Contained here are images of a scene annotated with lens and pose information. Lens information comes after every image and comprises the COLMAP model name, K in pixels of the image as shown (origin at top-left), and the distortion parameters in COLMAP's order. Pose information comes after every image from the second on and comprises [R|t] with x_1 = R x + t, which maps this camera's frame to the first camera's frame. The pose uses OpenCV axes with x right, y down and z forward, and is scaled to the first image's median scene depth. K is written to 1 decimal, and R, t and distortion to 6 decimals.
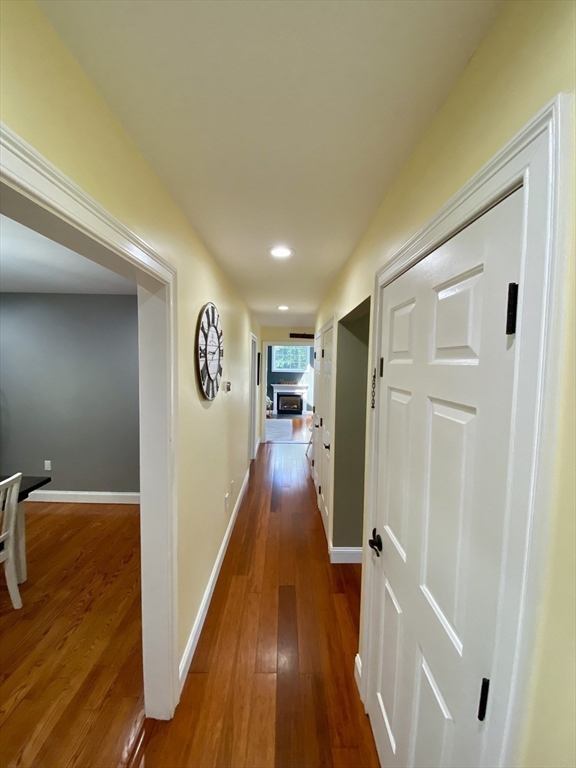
lens RADIAL K [[315.7, 0, 290.7], [0, 315.7, 384.4], [0, 0, 1]] dist [-0.004557, -0.002030]
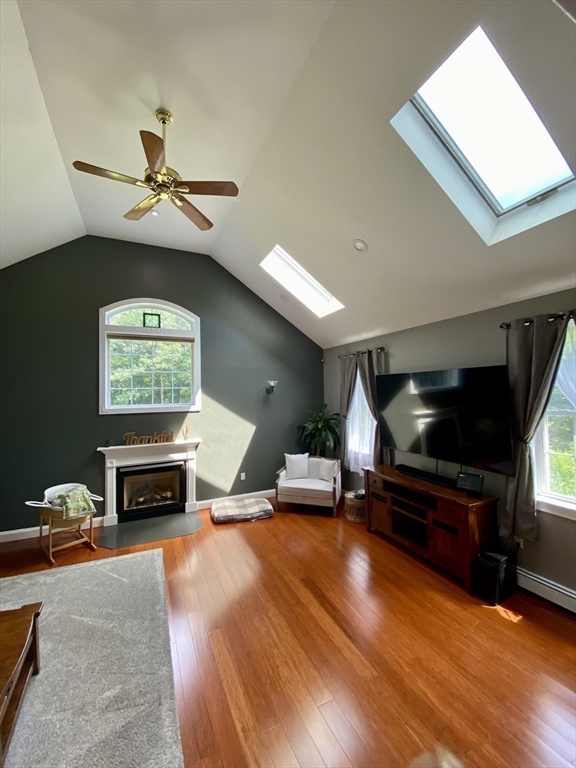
lens RADIAL K [[315.7, 0, 288.7], [0, 315.7, 385.8], [0, 0, 1]] dist [-0.004557, -0.002030]
pose [[0.908149, -0.023036, 0.418014, -0.010925], [0.057230, 0.995942, -0.069451, -0.033681], [-0.414718, 0.086995, 0.905782, 0.562189]]
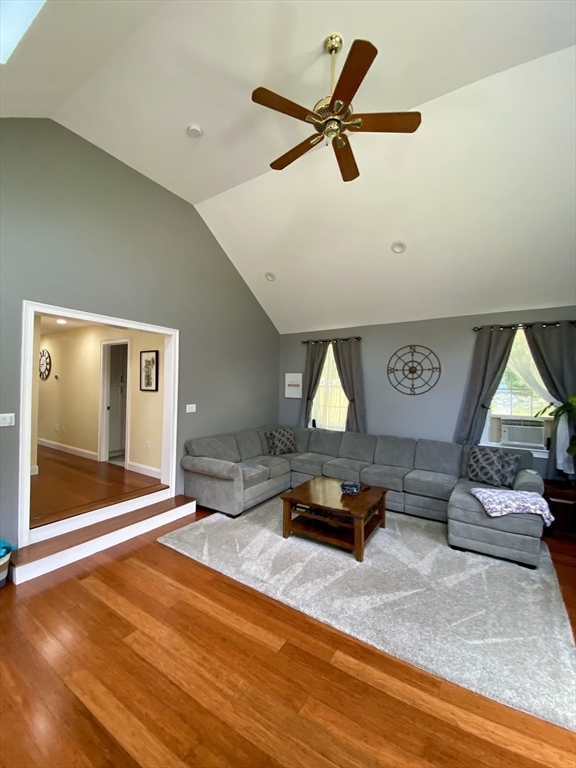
lens RADIAL K [[315.7, 0, 289.0], [0, 315.7, 382.5], [0, 0, 1]] dist [-0.004557, -0.002030]
pose [[-0.544821, -0.035857, -0.837785, 0.170265], [-0.077148, 0.996991, 0.007500, -0.031525], [0.834996, 0.068719, -0.545948, 0.868306]]
